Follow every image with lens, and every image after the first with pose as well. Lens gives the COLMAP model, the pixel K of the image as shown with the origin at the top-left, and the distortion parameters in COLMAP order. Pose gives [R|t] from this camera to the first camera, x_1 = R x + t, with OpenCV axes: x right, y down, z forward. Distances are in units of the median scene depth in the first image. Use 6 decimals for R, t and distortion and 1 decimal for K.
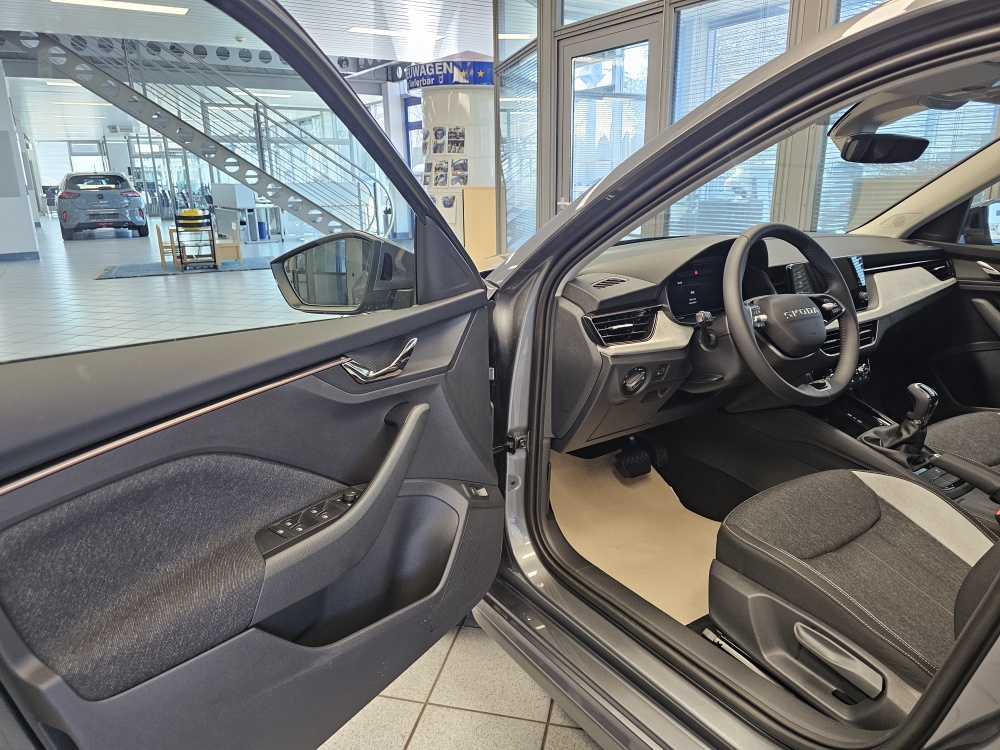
lens RADIAL K [[683.6, 0, 506.3], [0, 683.6, 385.0], [0, 0, 1]] dist [0.021080, -0.024933]
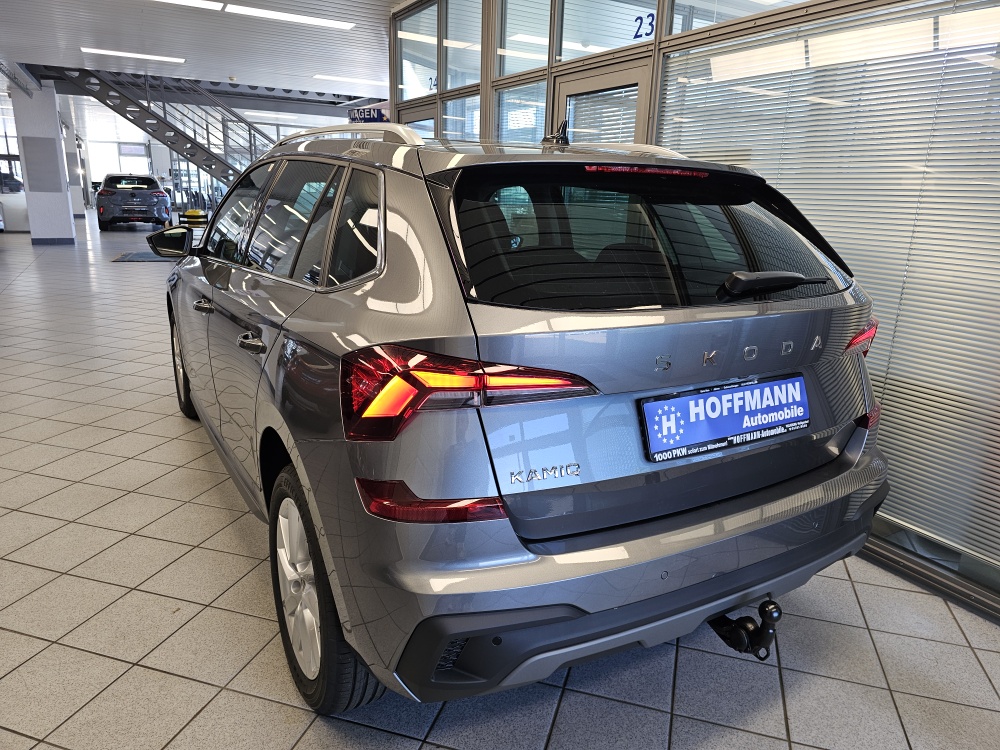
lens RADIAL K [[683.6, 0, 508.7], [0, 683.6, 373.2], [0, 0, 1]] dist [0.021080, -0.024933]
pose [[0.997220, 0.062356, -0.040785, 0.097895], [-0.063915, 0.997228, -0.038104, 0.025876], [0.038296, 0.040605, 0.998441, -0.107932]]
